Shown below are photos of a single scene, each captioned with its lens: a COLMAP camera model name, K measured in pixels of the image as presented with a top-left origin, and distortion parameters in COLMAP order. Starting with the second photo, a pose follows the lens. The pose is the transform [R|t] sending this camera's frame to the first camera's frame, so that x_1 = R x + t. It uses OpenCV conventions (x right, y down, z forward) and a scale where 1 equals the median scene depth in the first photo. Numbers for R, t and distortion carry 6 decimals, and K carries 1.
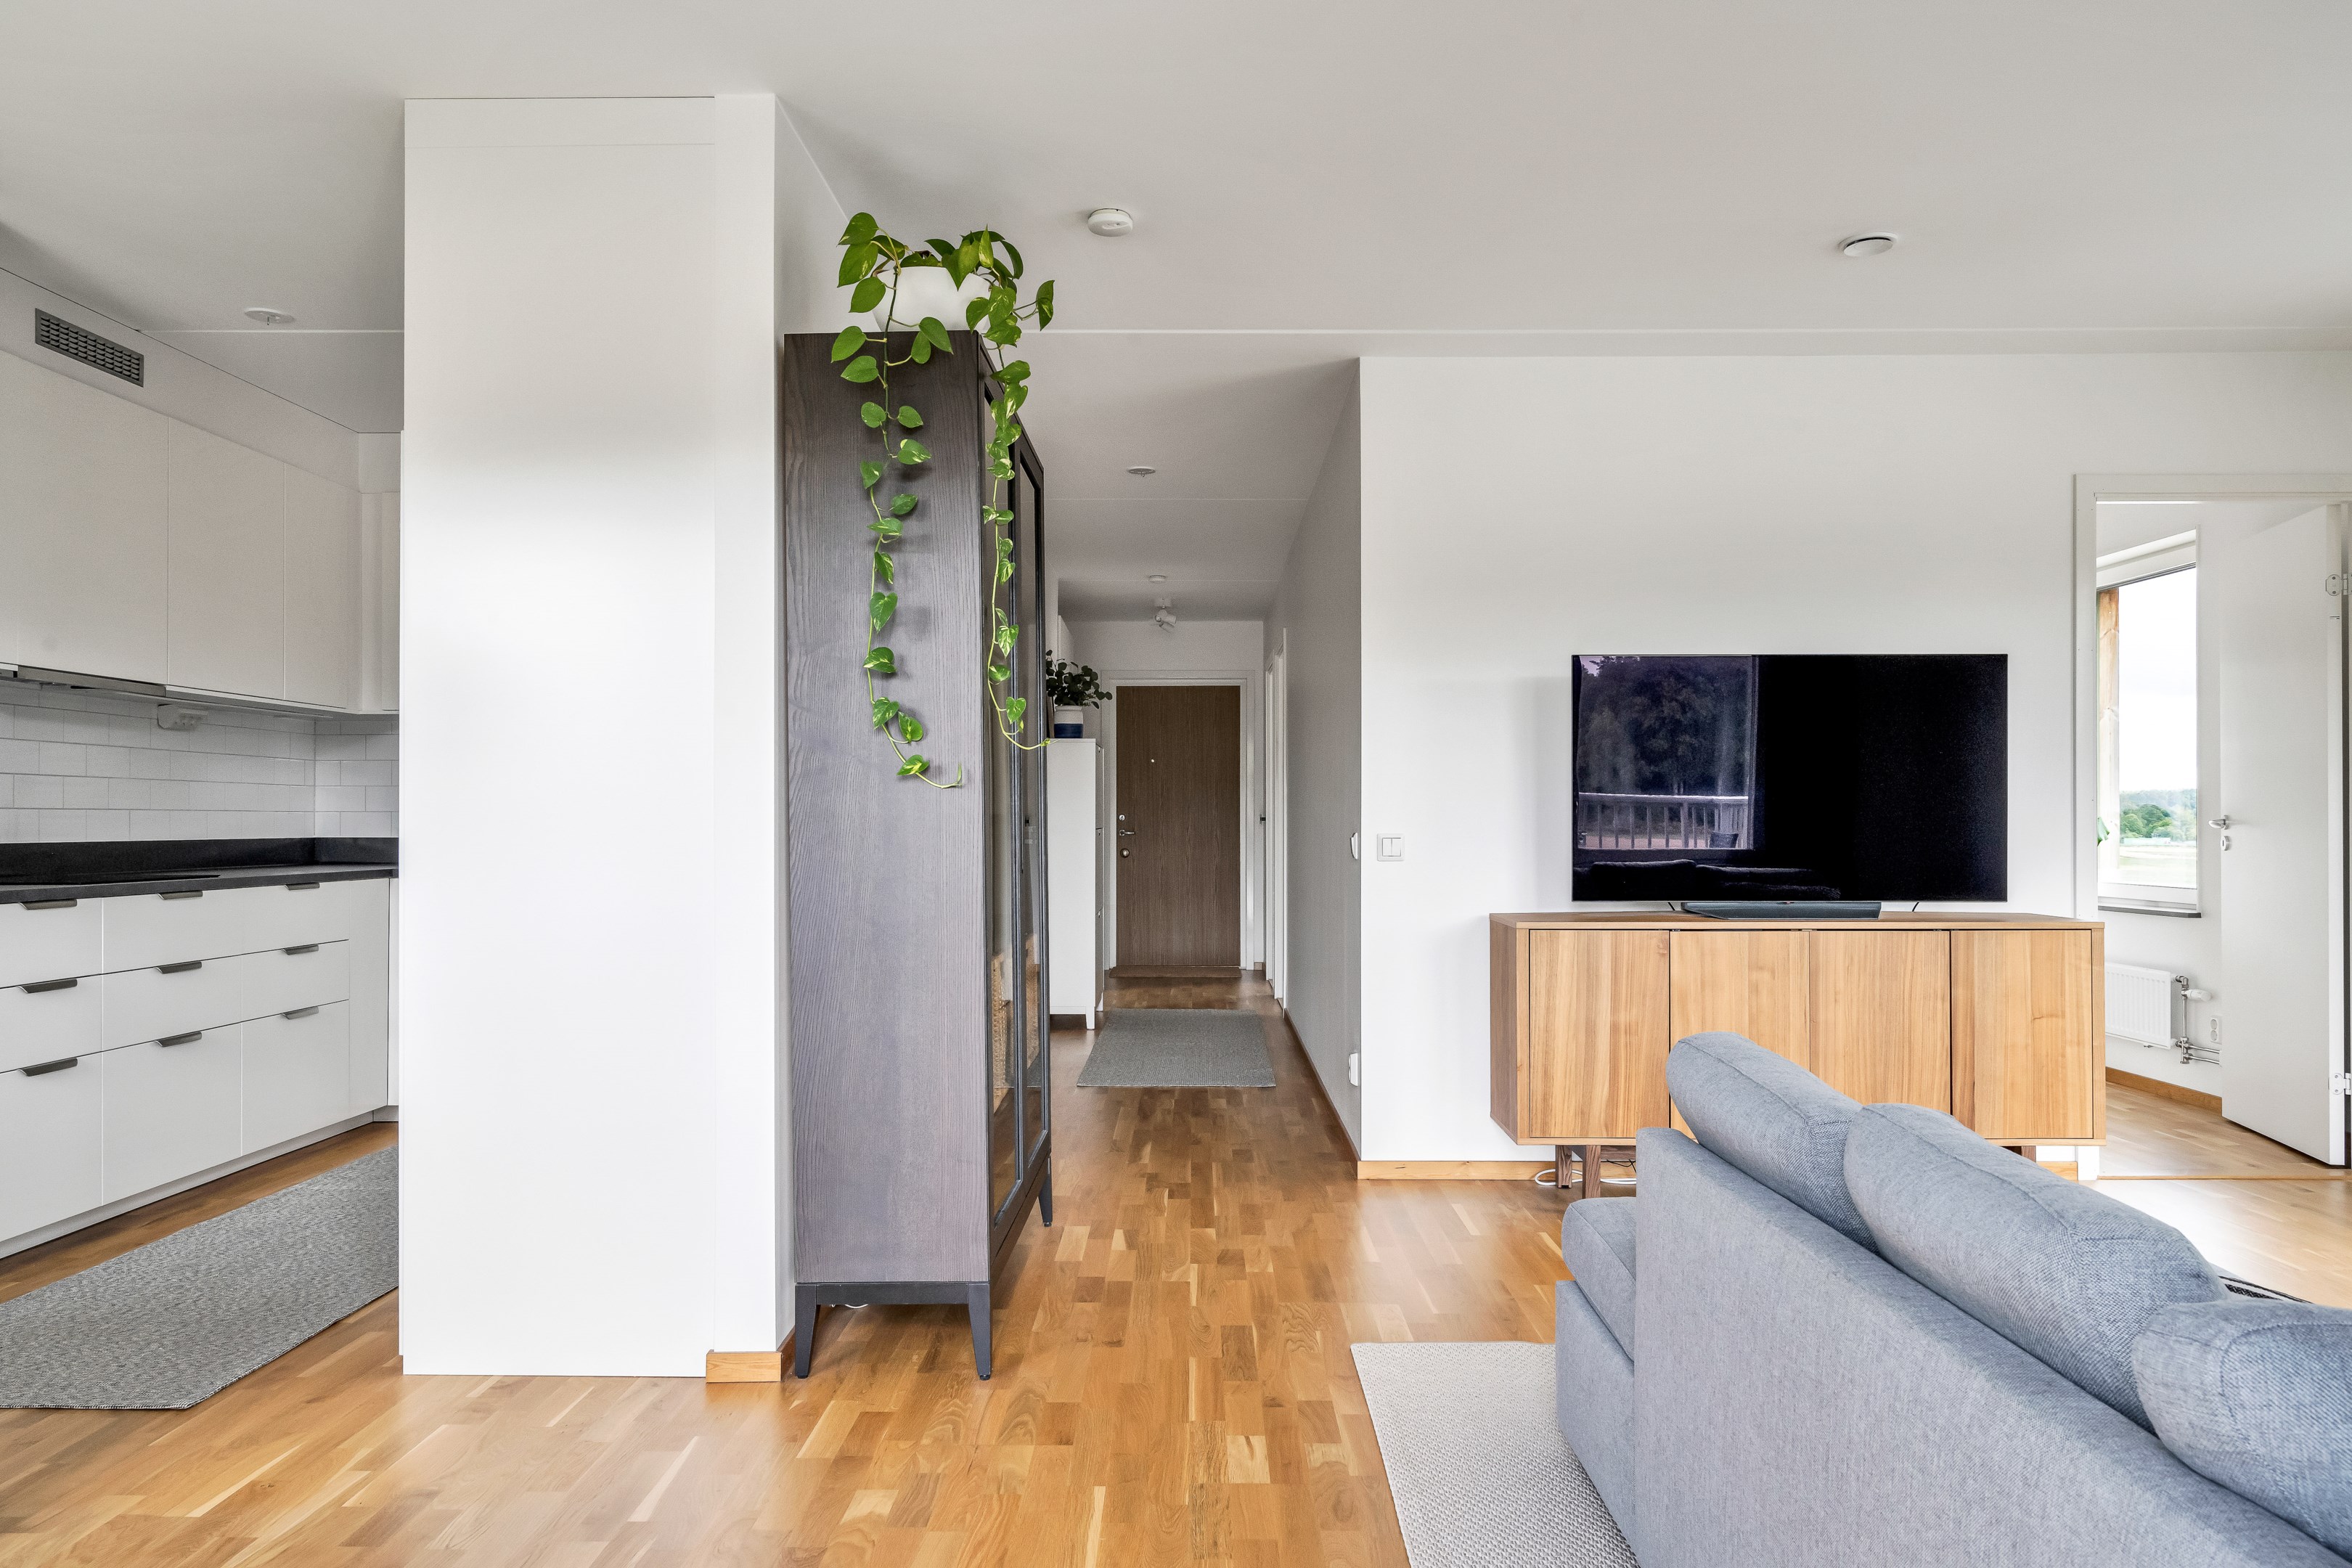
lens RADIAL K [[1577.1, 0, 1174.9], [0, 1577.1, 795.8], [0, 0, 1]] dist [-0.002891, 0.000185]
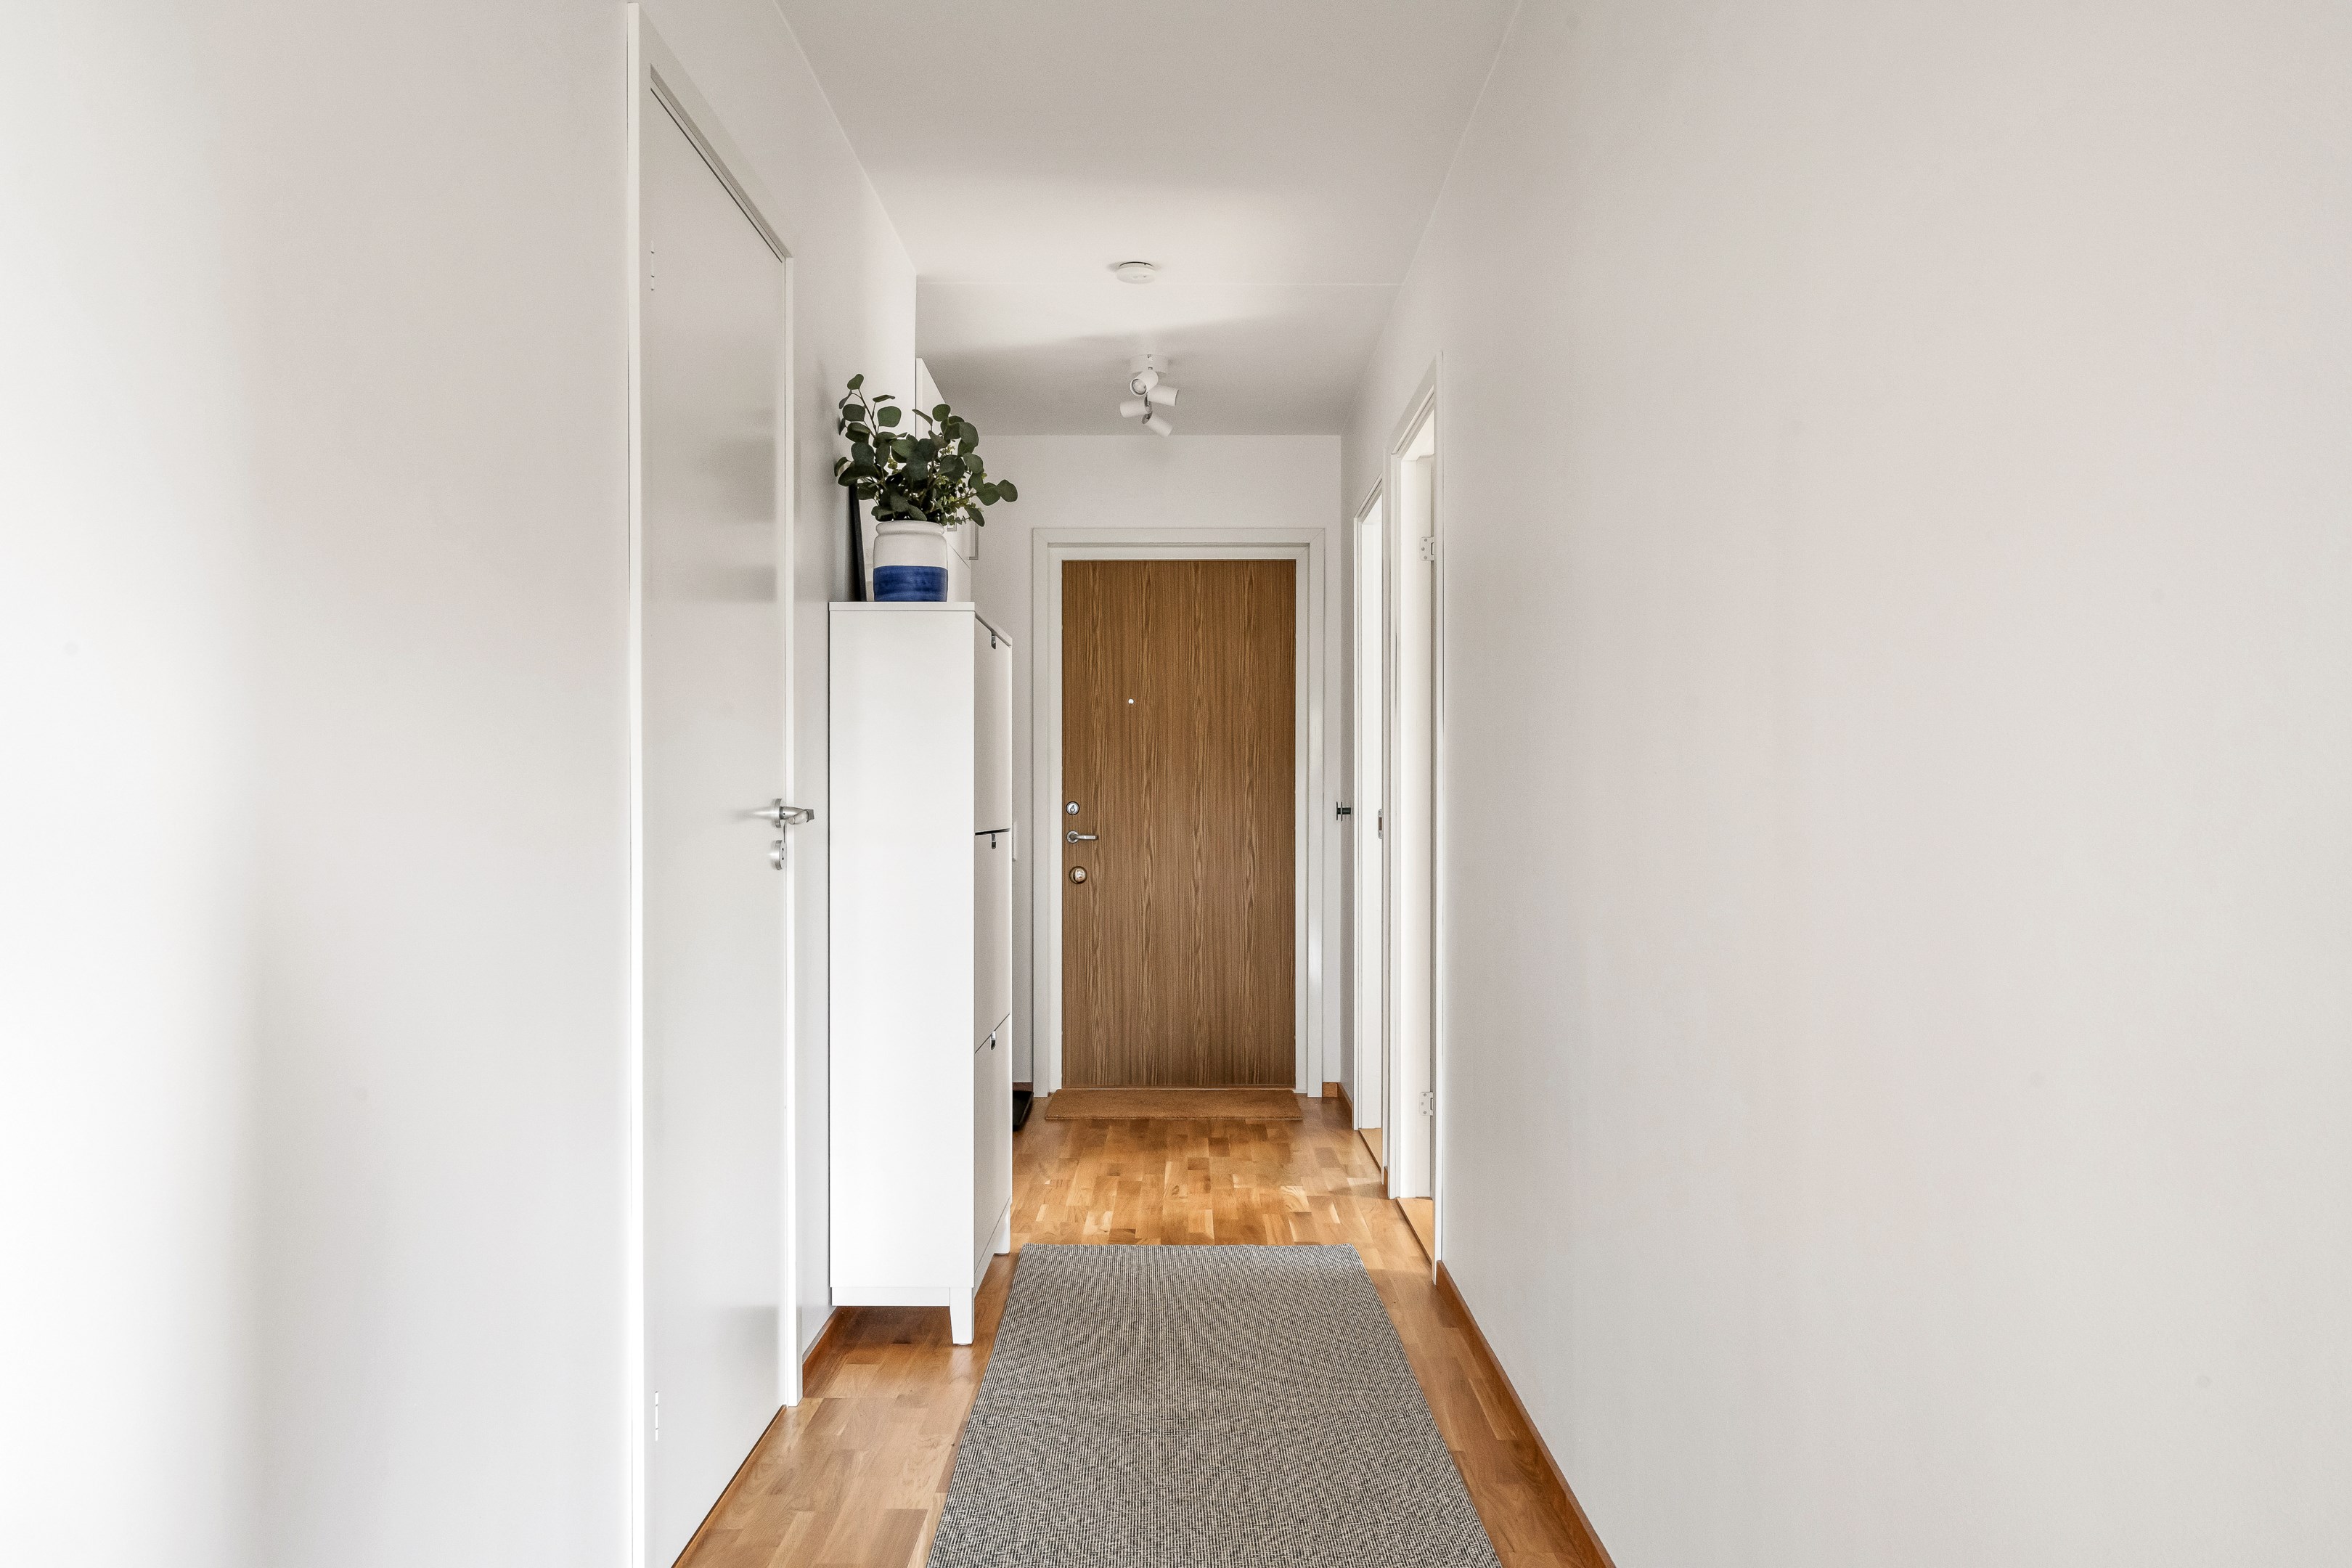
lens RADIAL K [[1577.1, 0, 1174.9], [0, 1577.1, 795.8], [0, 0, 1]] dist [-0.002891, 0.000185]
pose [[0.999988, 0.001193, 0.004844, -0.002591], [-0.001212, 0.999991, 0.004096, 0.009644], [-0.004839, -0.004102, 0.999980, 0.604587]]
